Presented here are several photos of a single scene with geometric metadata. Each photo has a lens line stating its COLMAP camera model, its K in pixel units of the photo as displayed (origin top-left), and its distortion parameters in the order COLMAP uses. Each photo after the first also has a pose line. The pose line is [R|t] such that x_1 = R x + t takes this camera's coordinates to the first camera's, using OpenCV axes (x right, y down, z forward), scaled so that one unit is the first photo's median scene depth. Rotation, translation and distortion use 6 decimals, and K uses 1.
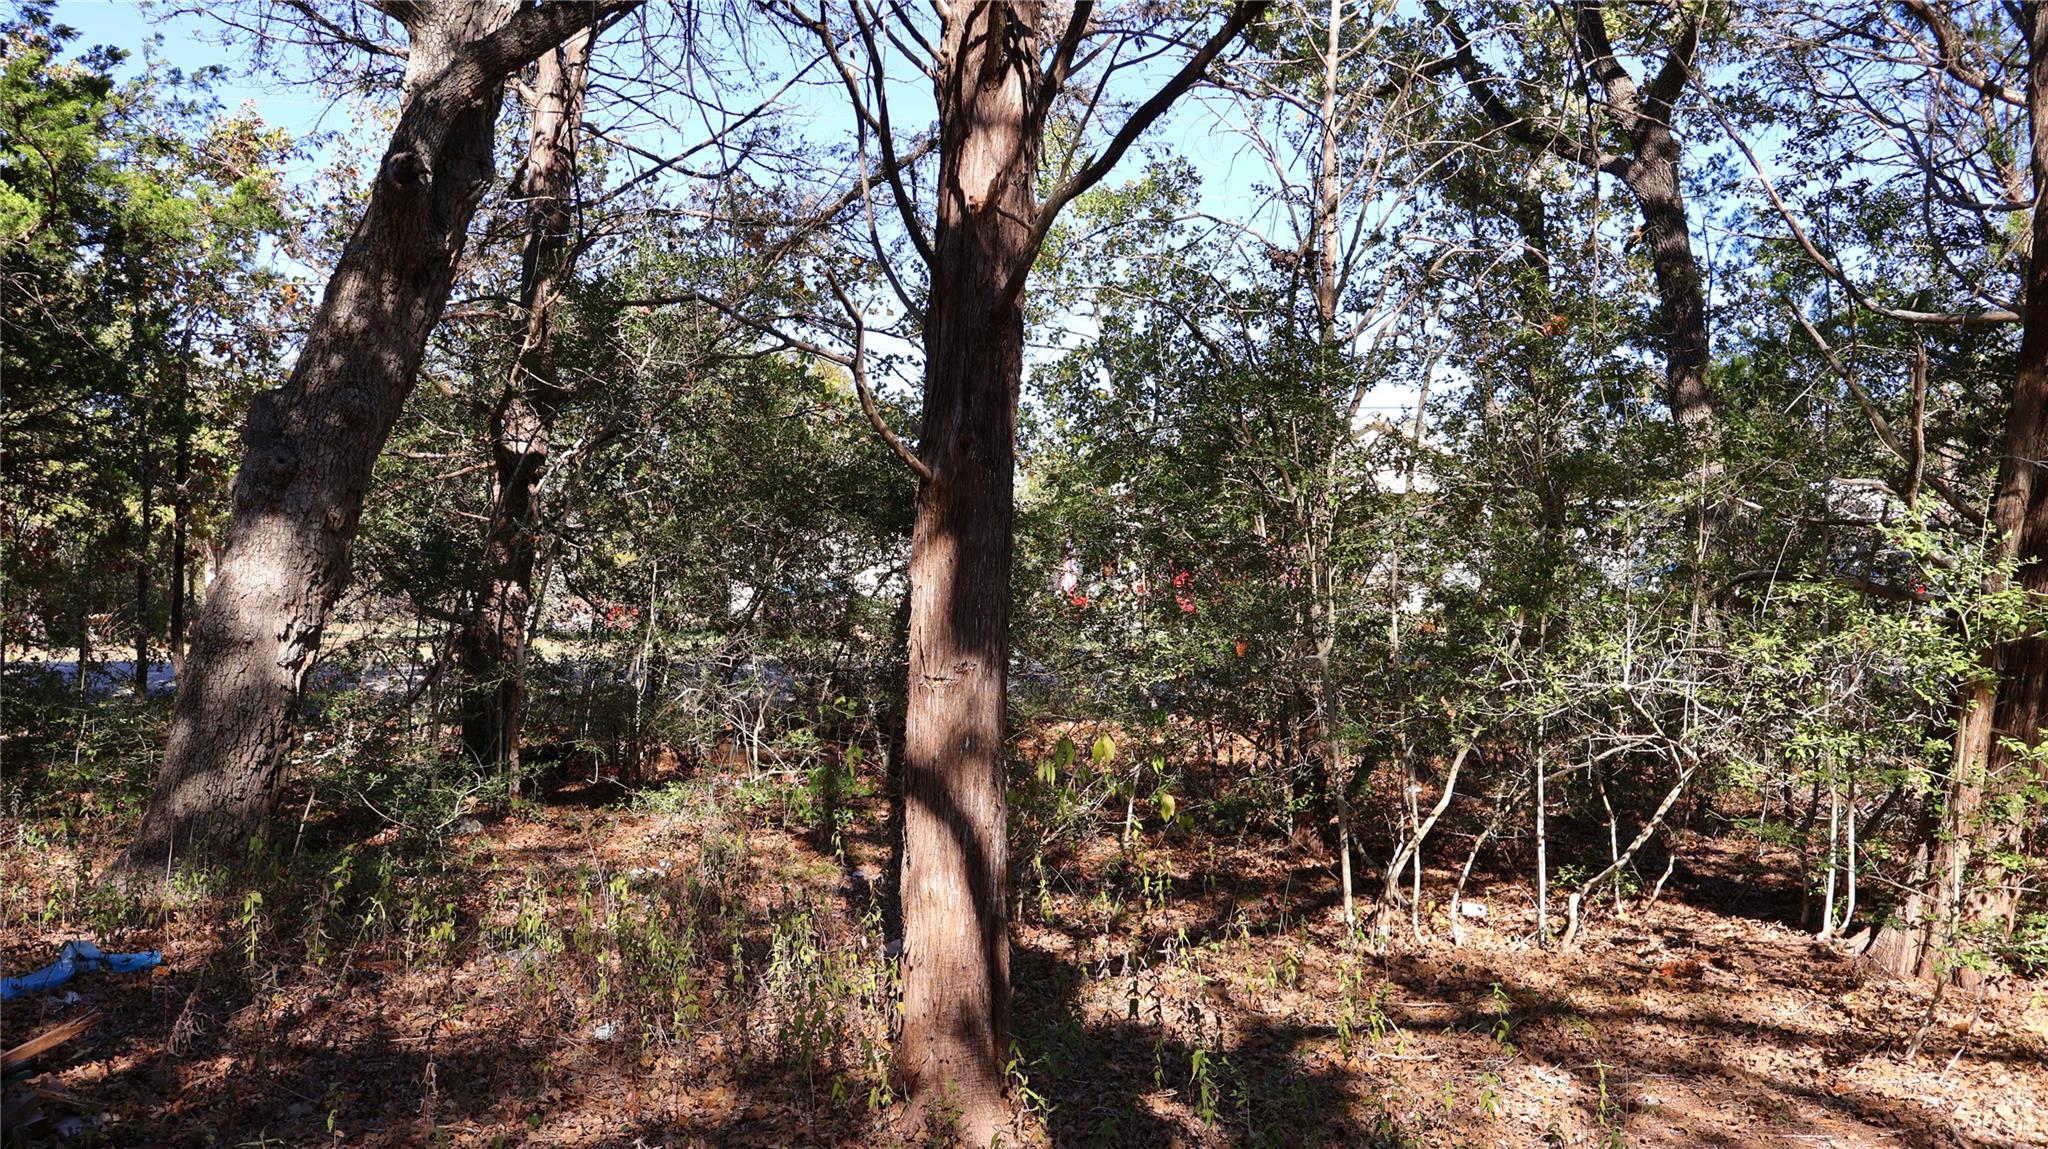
lens RADIAL K [[1666.8, 0, 1037.1], [0, 1666.8, 567.0], [0, 0, 1]] dist [-0.002636, -0.003306]
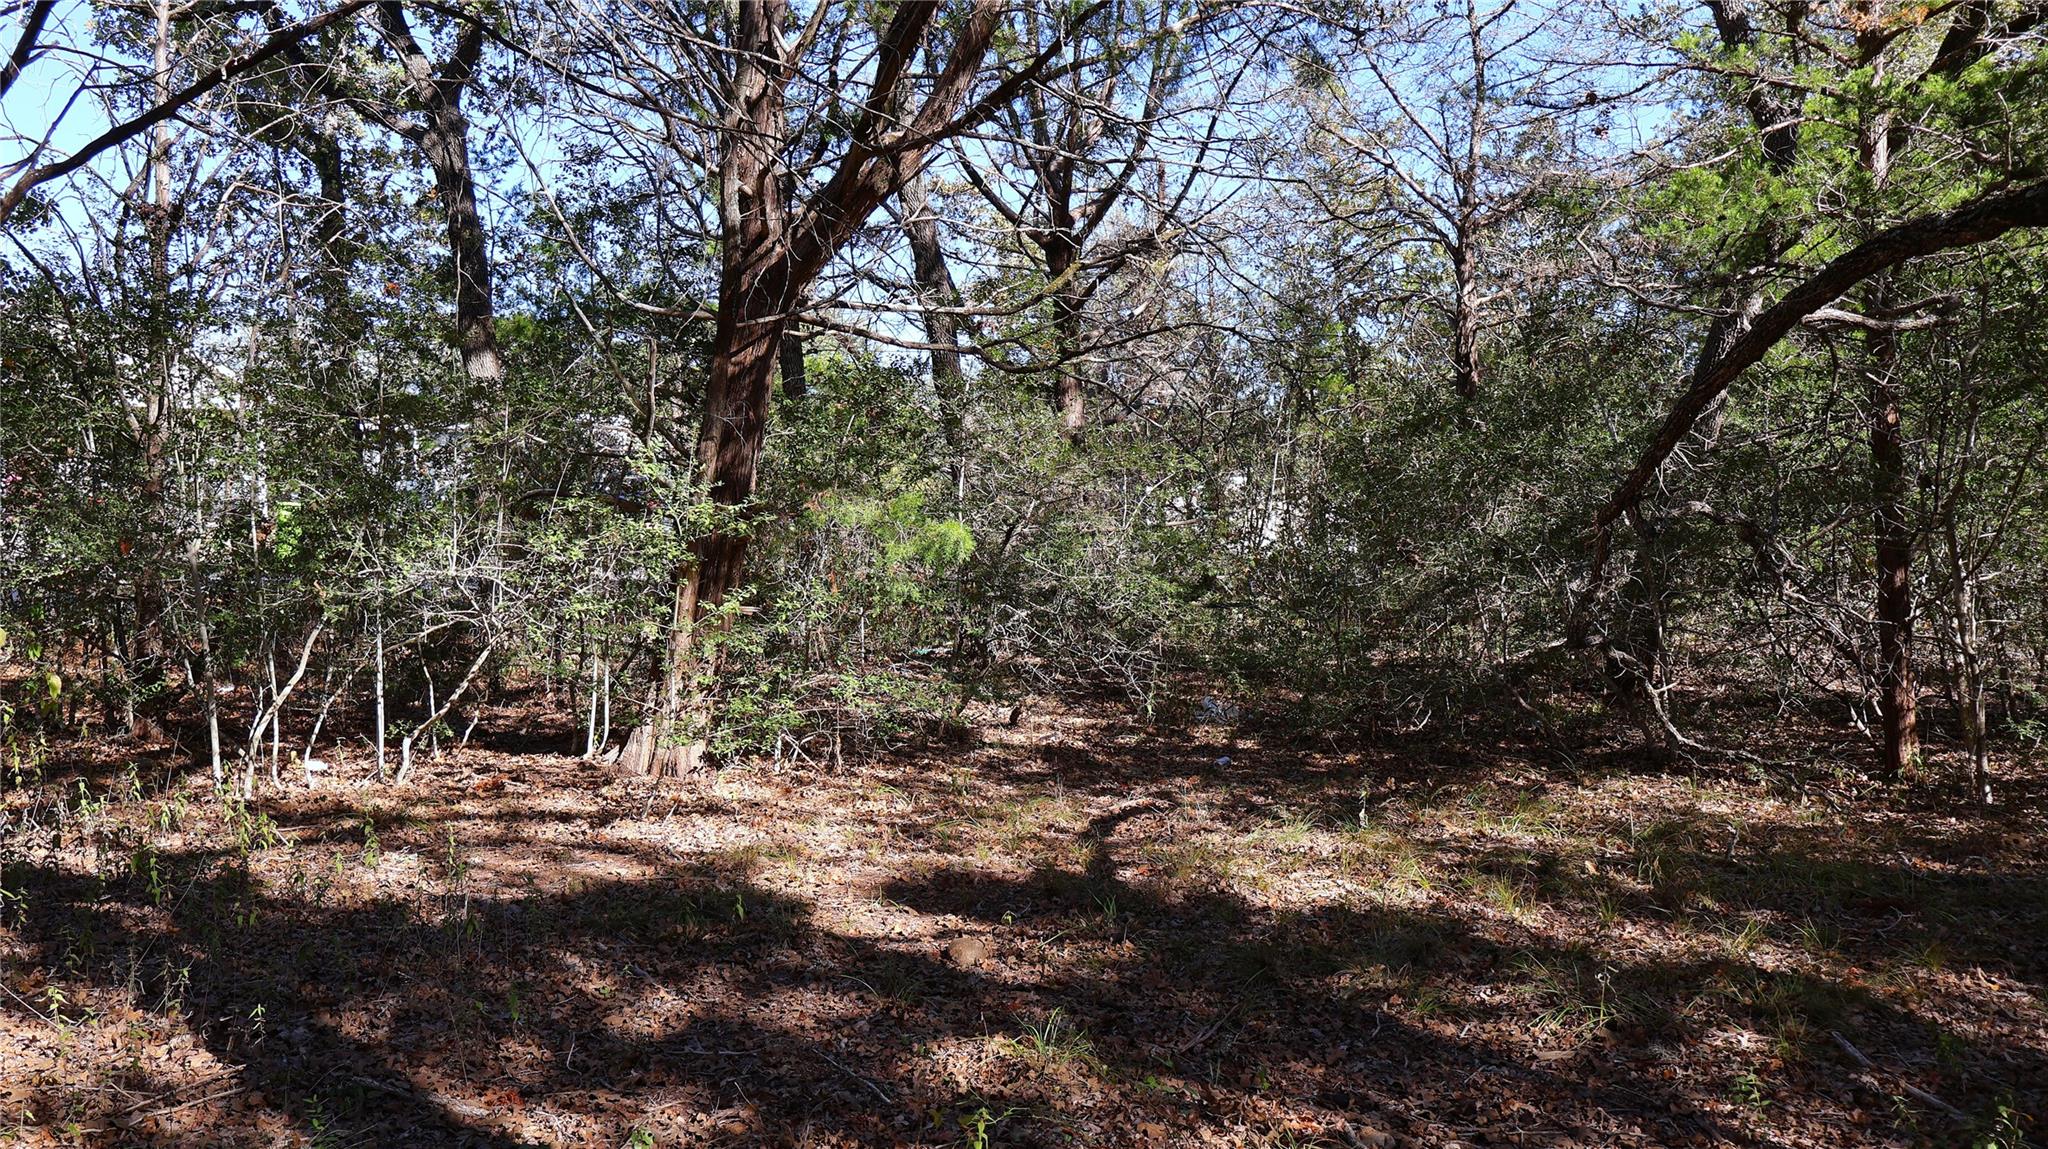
lens RADIAL K [[1666.8, 0, 1037.1], [0, 1666.8, 567.0], [0, 0, 1]] dist [-0.002636, -0.003306]
pose [[0.757337, -0.015798, 0.652833, -0.144593], [-0.014450, 0.999057, 0.040939, 0.004442], [-0.652864, -0.040438, 0.756395, -0.280895]]
